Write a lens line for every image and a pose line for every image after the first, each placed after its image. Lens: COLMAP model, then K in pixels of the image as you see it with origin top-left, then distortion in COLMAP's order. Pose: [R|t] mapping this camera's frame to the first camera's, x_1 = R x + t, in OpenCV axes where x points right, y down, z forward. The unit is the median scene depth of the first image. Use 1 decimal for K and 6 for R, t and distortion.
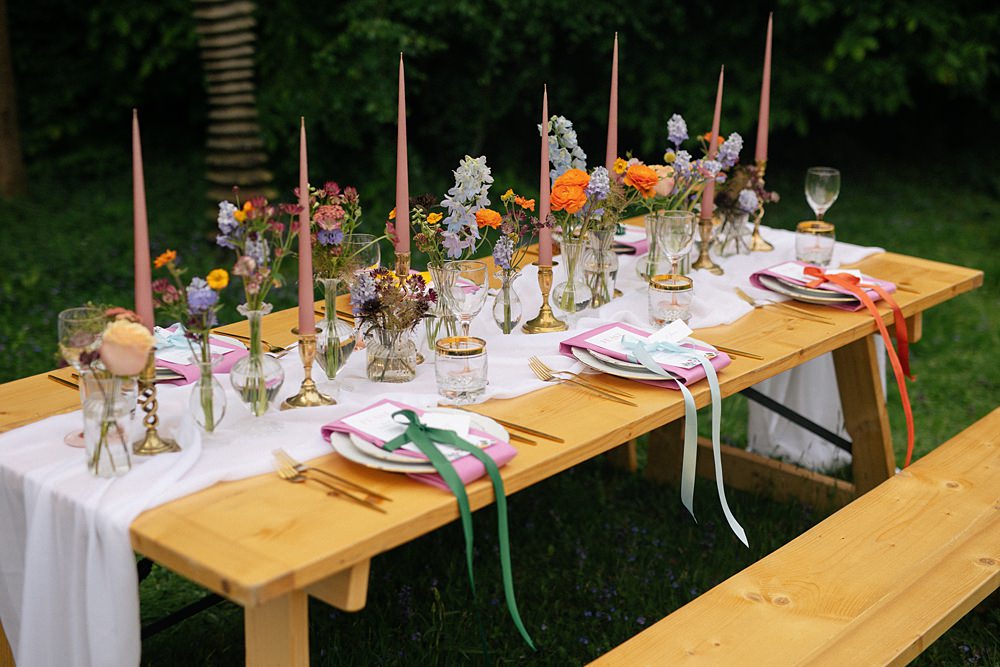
lens RADIAL K [[1448.0, 0, 500.0], [0, 1448.0, 333.5], [0, 0, 1]] dist [0.006320, -0.035328]
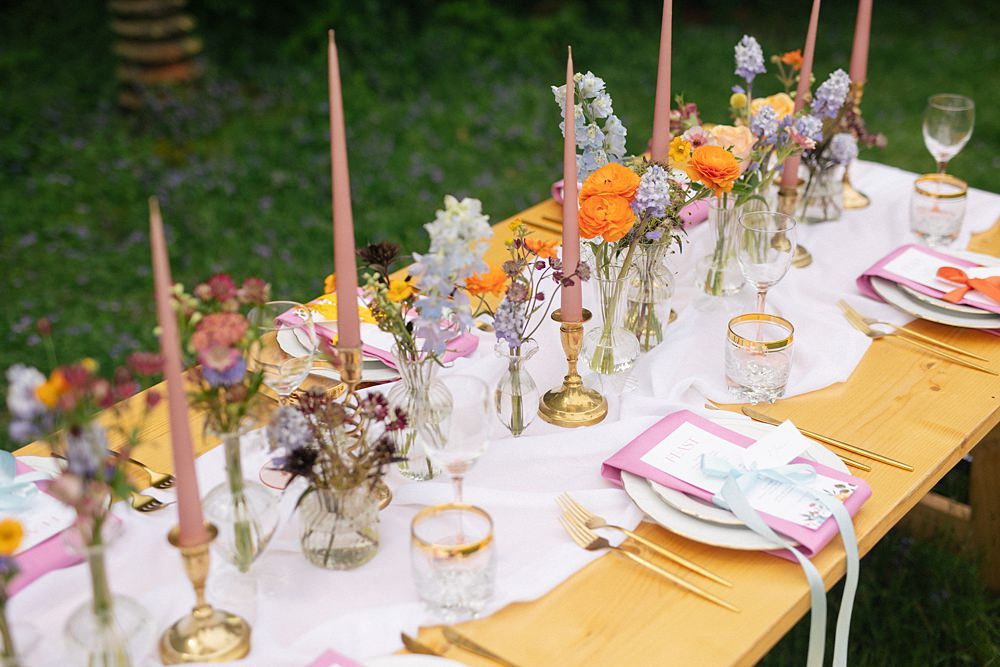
lens RADIAL K [[1423.5, 0, 500.0], [0, 1423.5, 333.5], [0, 0, 1]] dist [-0.015908, 0.060391]
pose [[0.999211, -0.033339, 0.021602, -0.013737], [0.029011, 0.983872, 0.176504, -0.141446], [-0.027138, -0.175737, 0.984063, 0.339227]]
